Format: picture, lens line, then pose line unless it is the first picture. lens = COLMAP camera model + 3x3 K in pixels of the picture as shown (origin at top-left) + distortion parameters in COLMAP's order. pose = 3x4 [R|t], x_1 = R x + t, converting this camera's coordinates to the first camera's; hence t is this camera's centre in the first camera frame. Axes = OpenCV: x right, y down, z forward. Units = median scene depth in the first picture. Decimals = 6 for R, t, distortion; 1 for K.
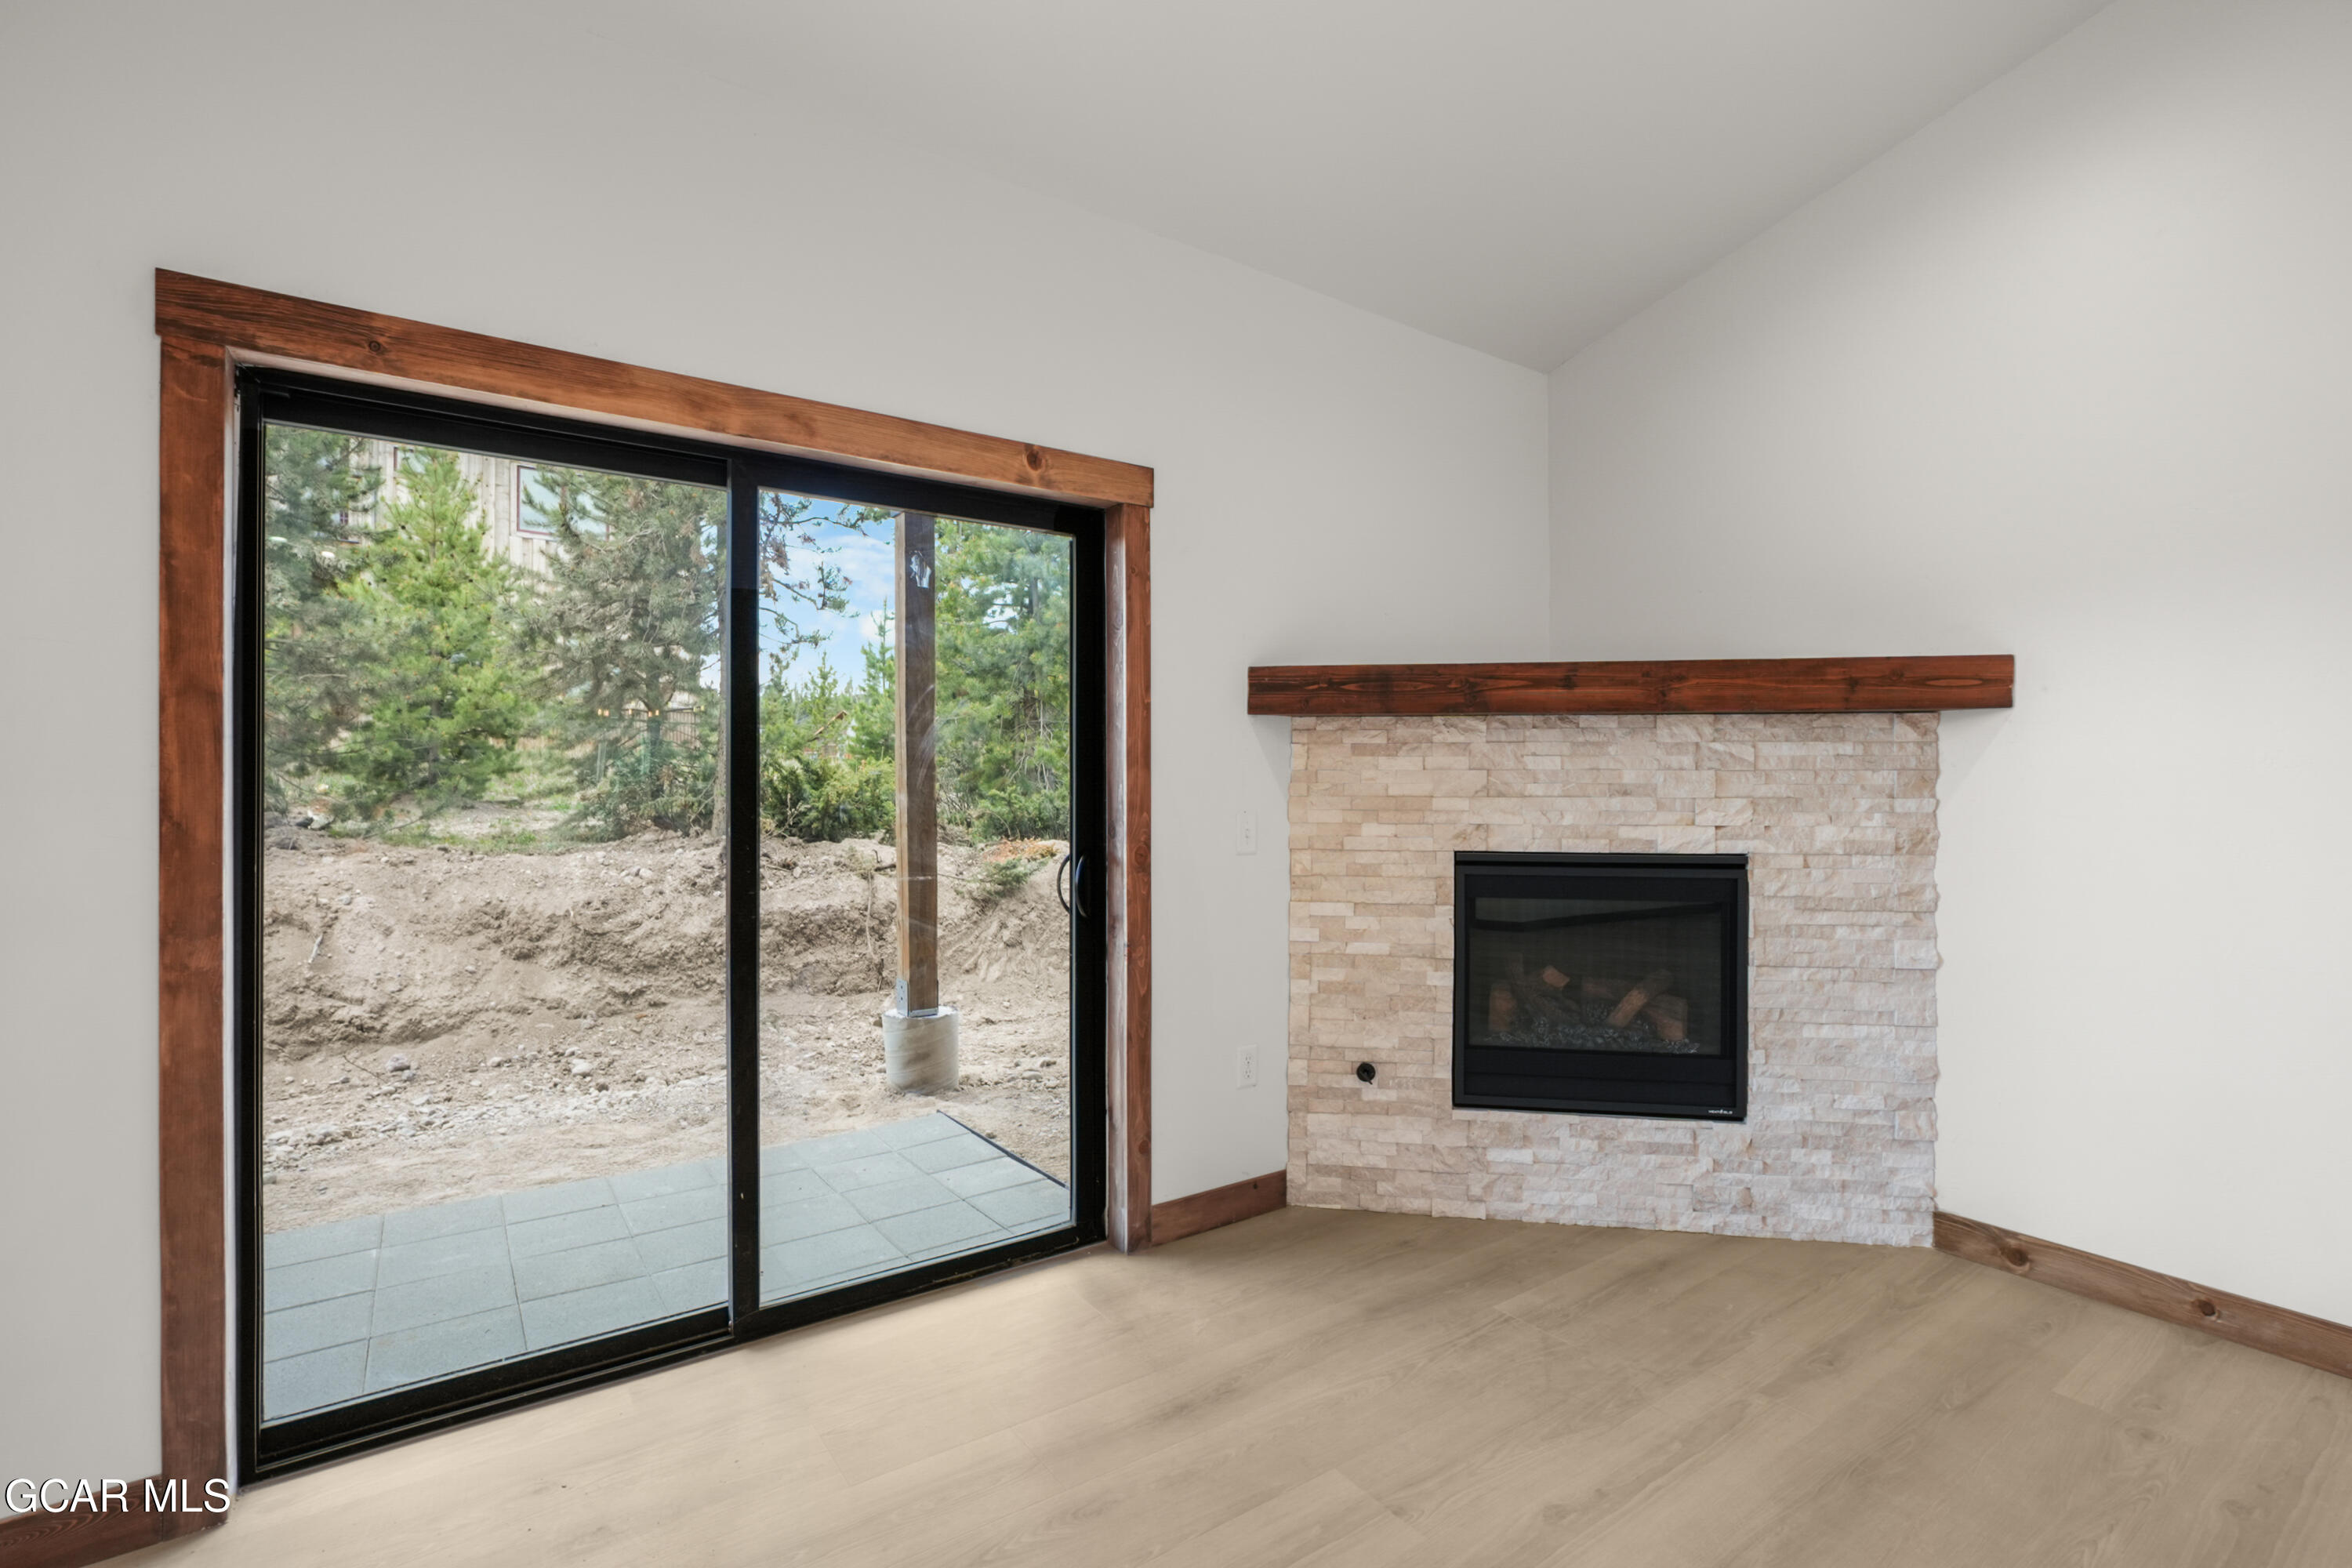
lens RADIAL K [[1067.9, 0, 1175.7], [0, 1067.9, 782.2], [0, 0, 1]] dist [-0.025773, 0.011489]
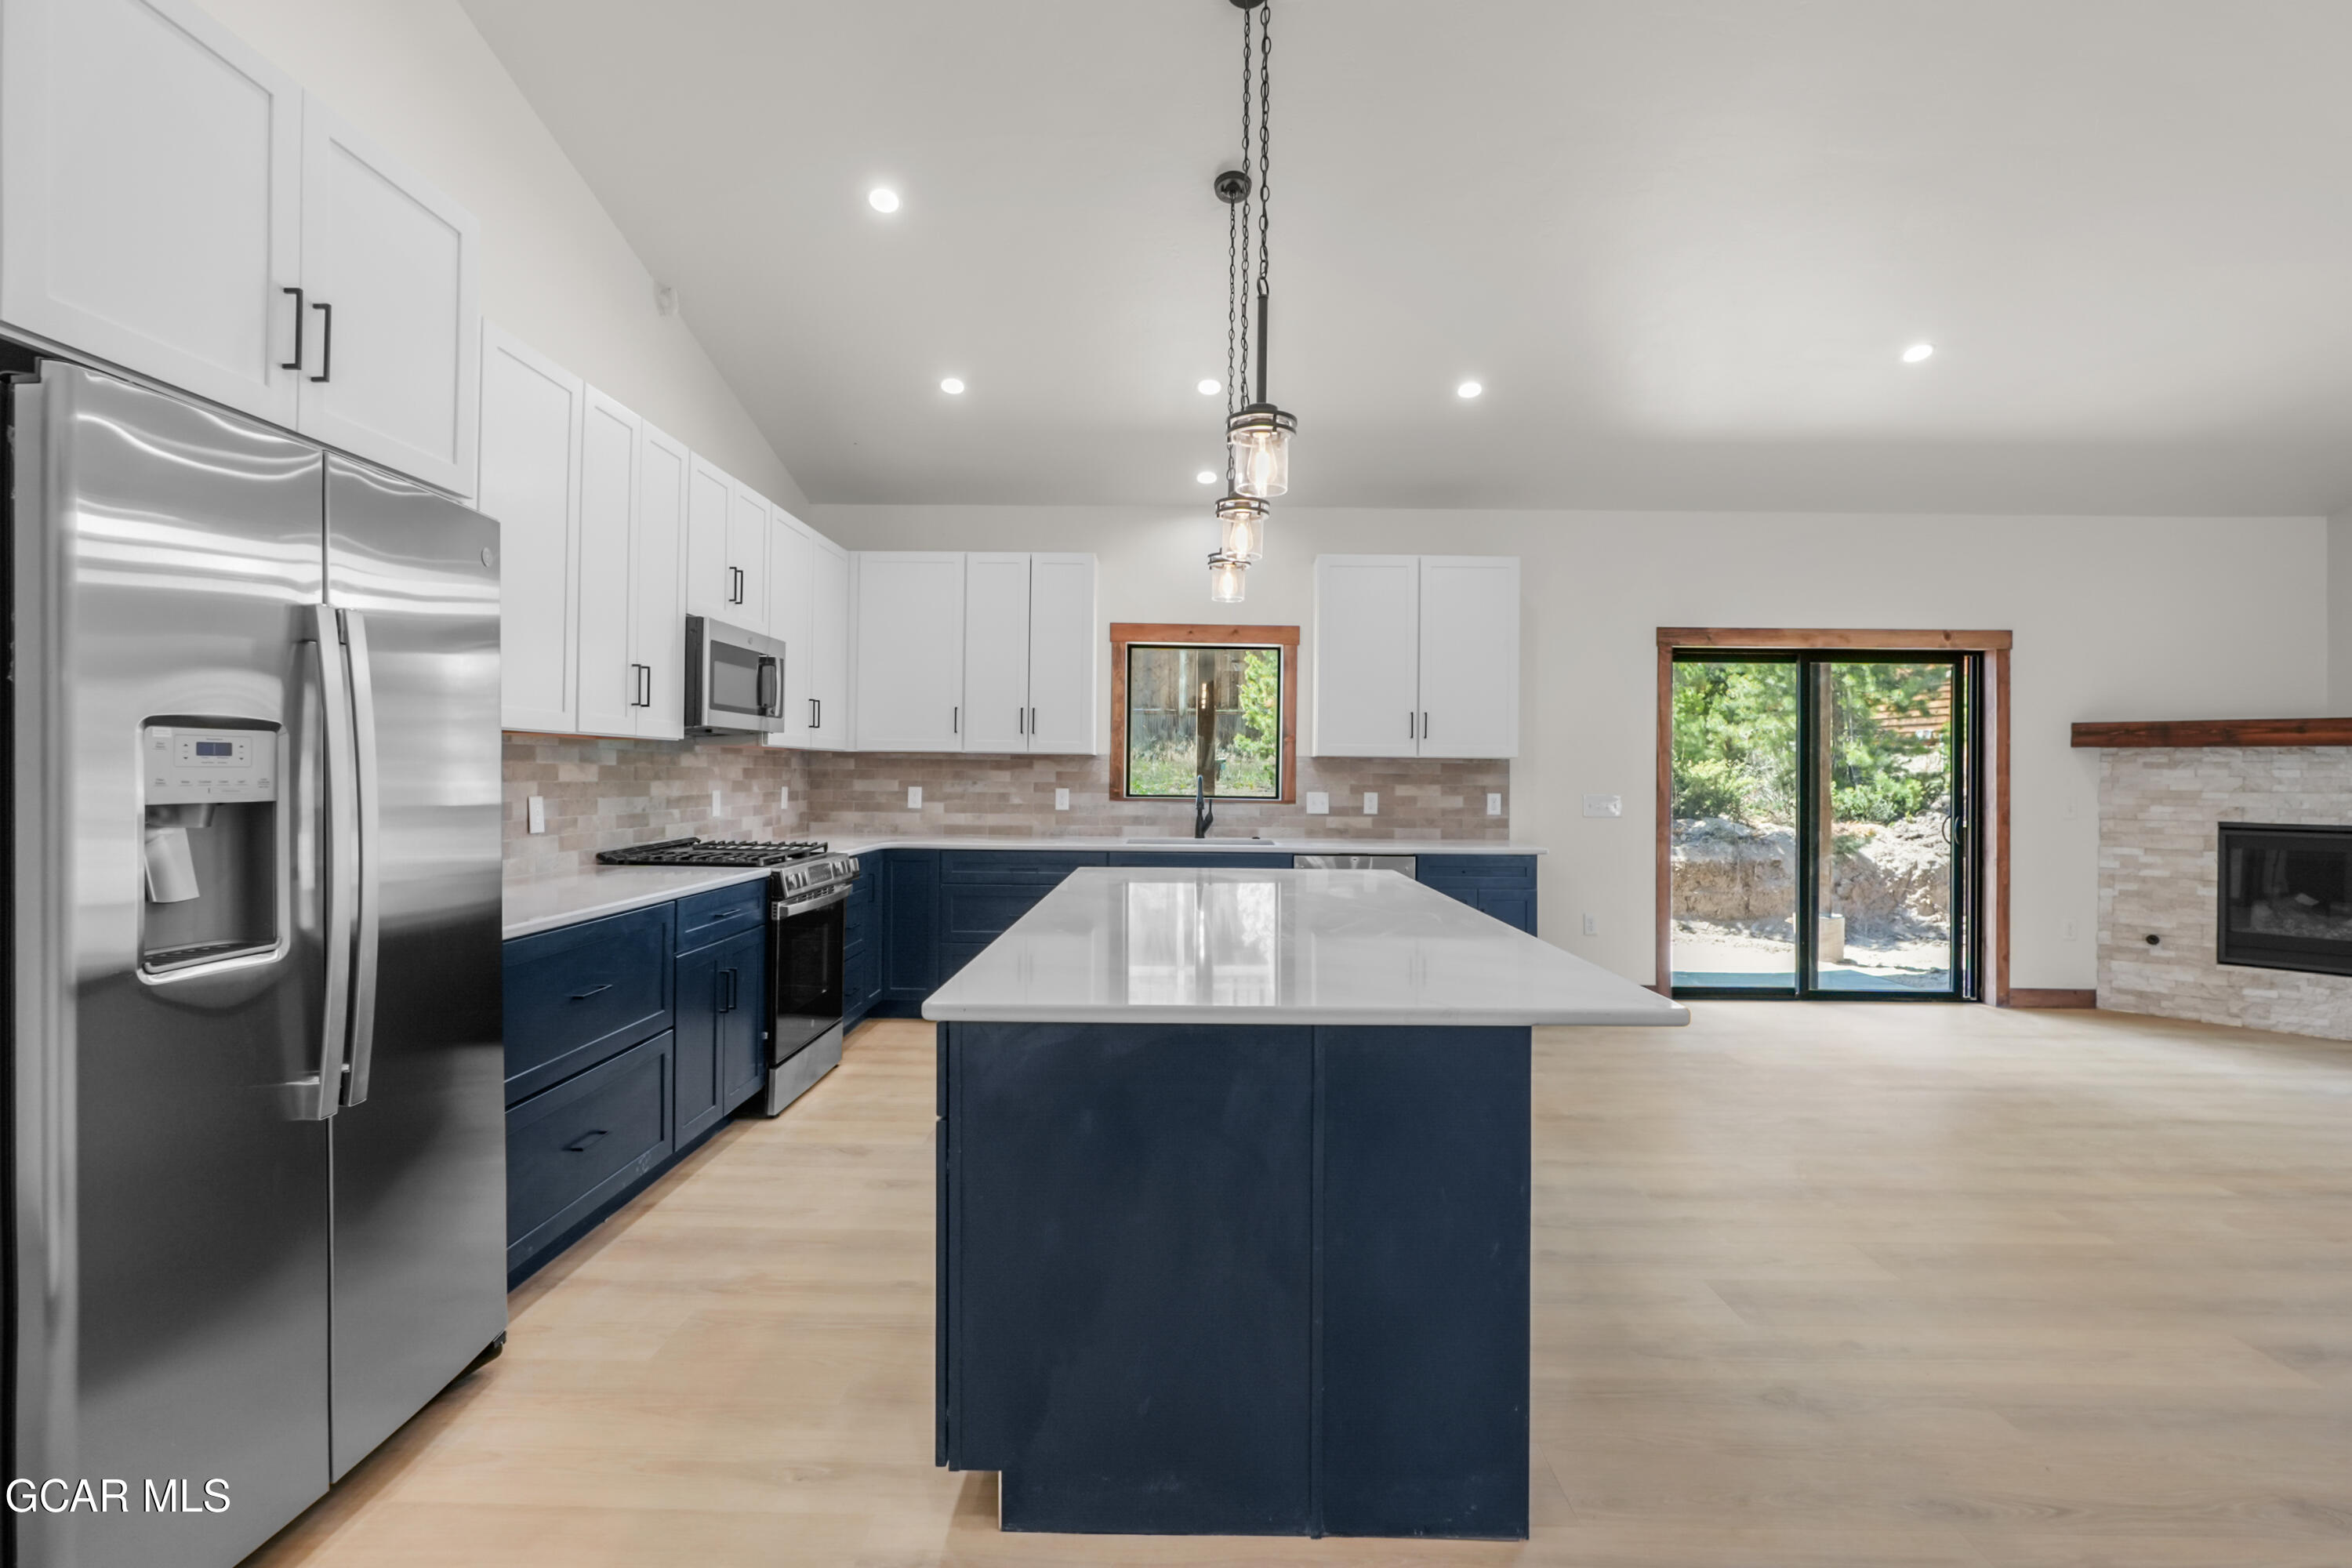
lens RADIAL K [[1075.9, 0, 1173.8], [0, 1075.9, 765.2], [0, 0, 1]] dist [-0.027660, 0.012731]
pose [[0.807309, 0.002690, -0.590123, -0.111804], [-0.007723, 0.999952, -0.006008, -0.007045], [0.590078, 0.009408, 0.807291, -1.544745]]
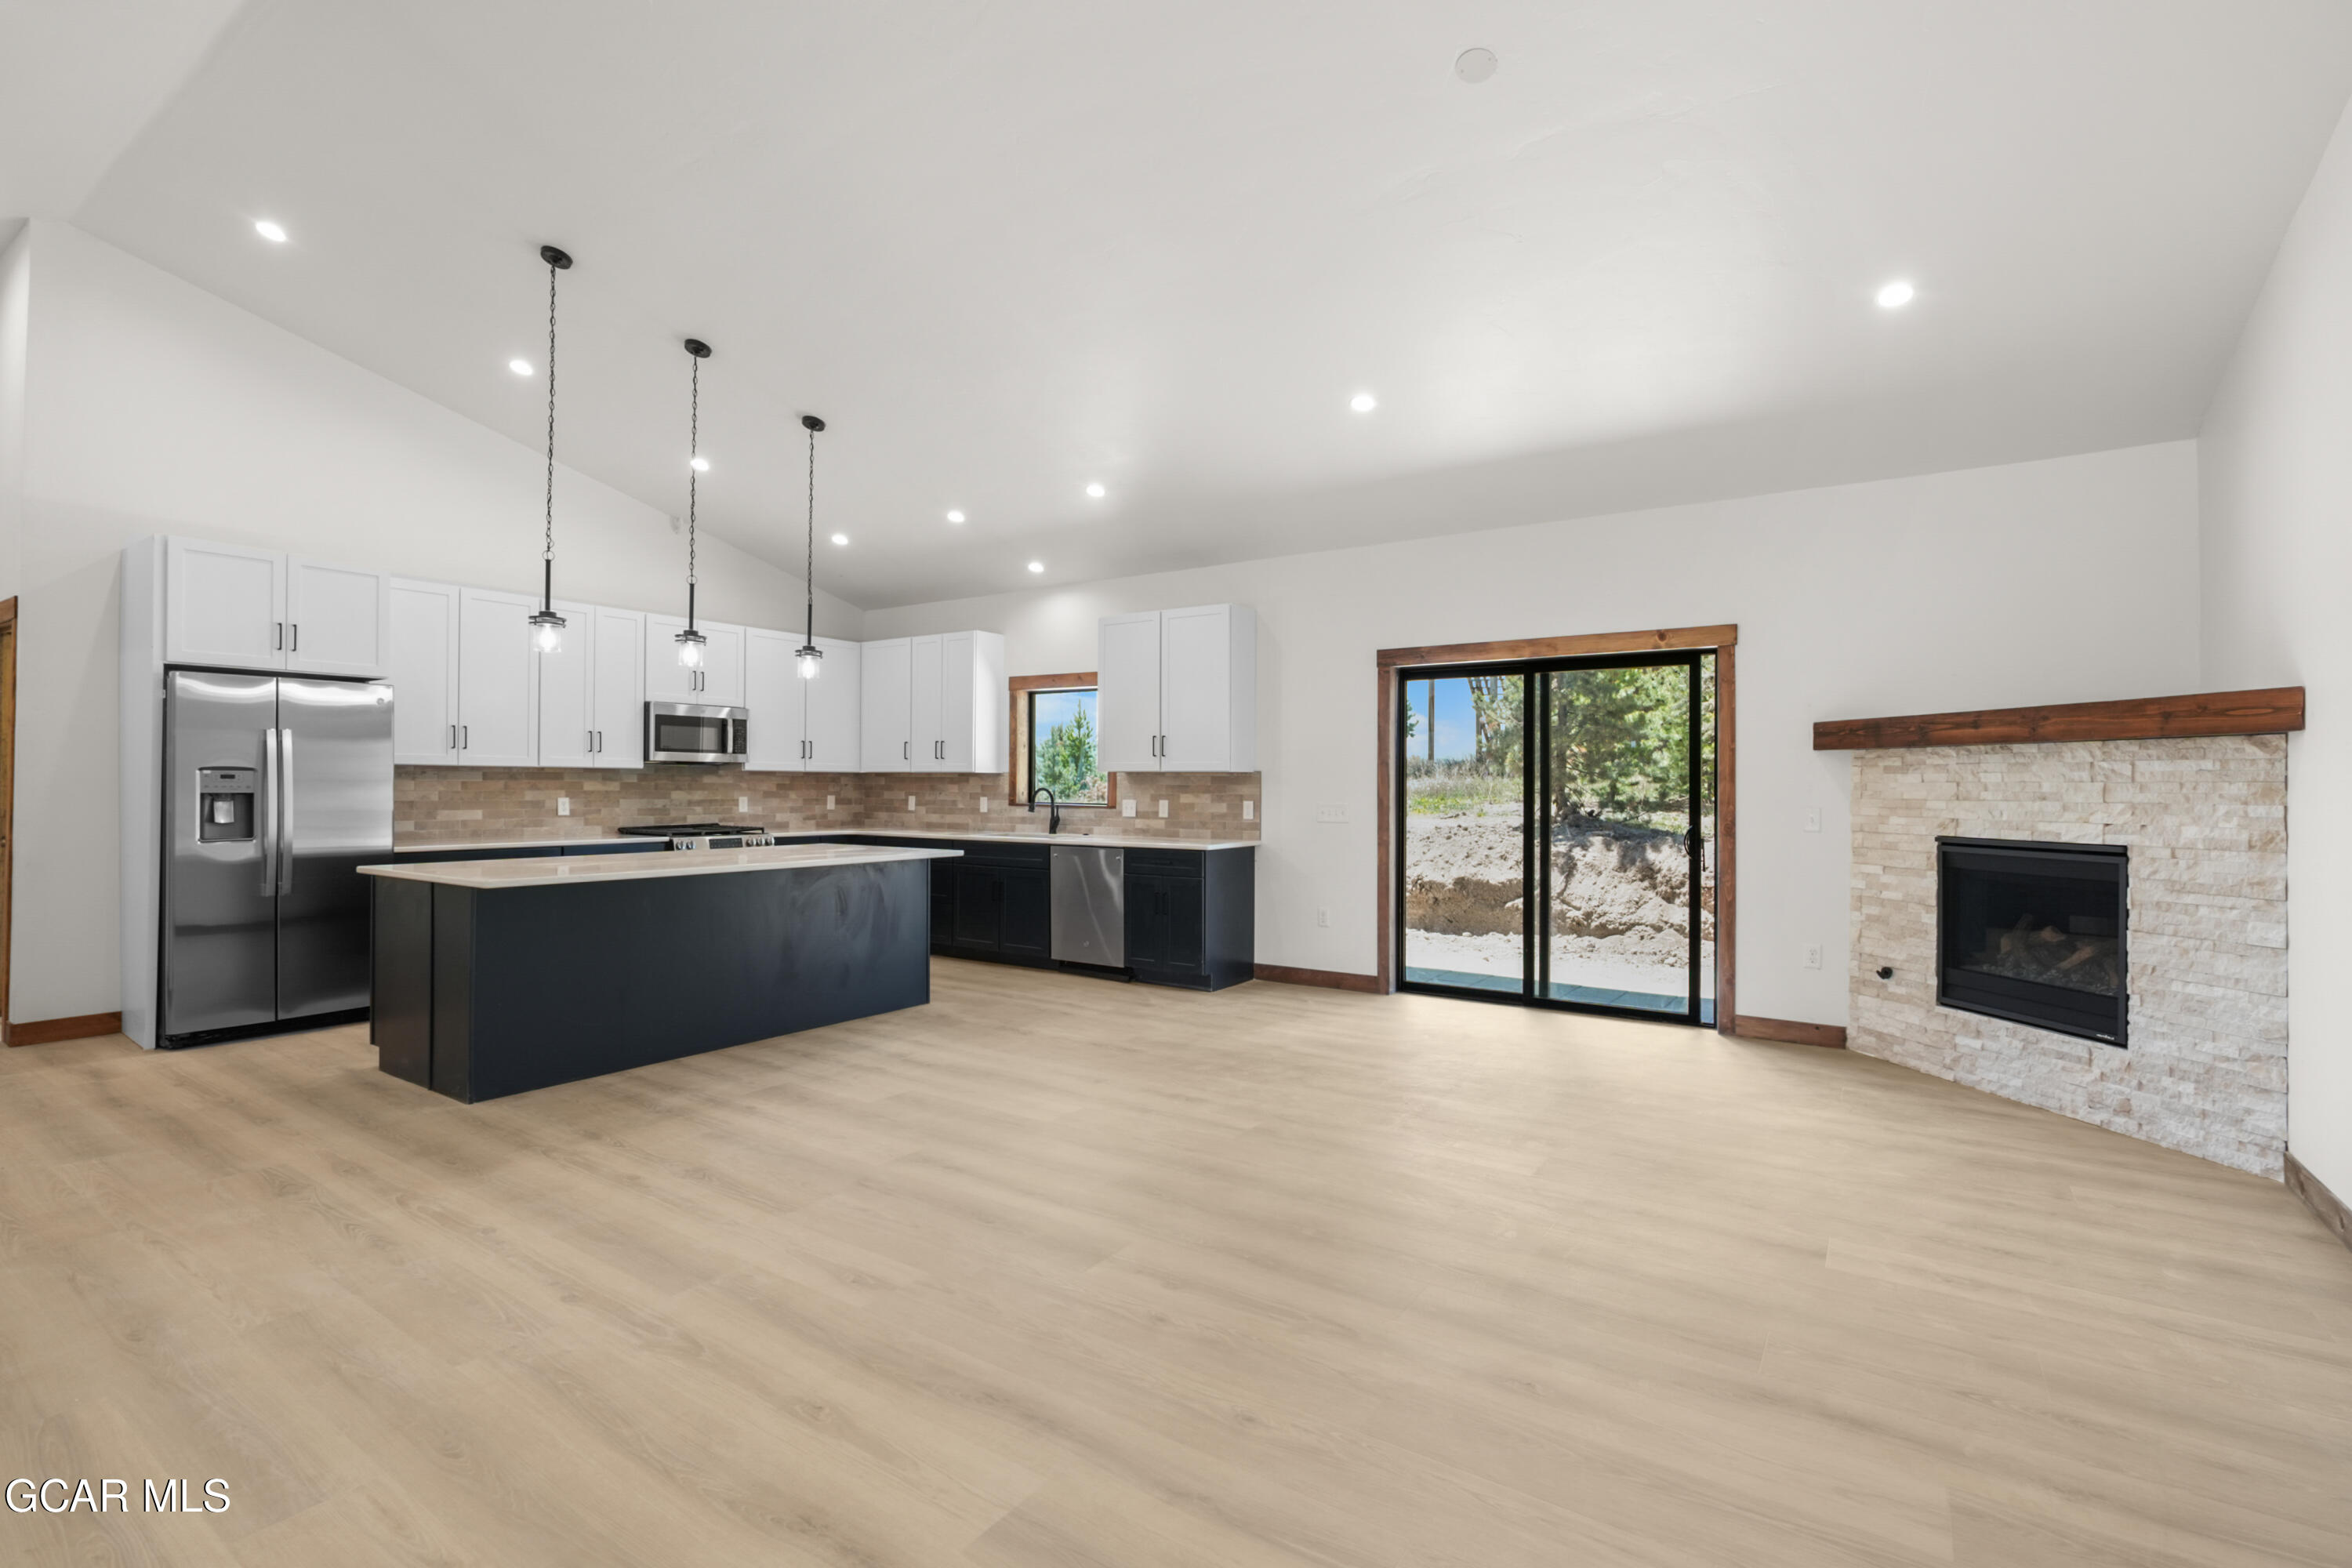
lens RADIAL K [[1067.9, 0, 1175.7], [0, 1067.9, 782.2], [0, 0, 1]] dist [-0.025773, 0.011489]
pose [[0.349287, -0.002930, -0.937011, 1.330600], [-0.002678, 0.999988, -0.004125, -0.002698], [0.937012, 0.003951, 0.349275, -0.562074]]
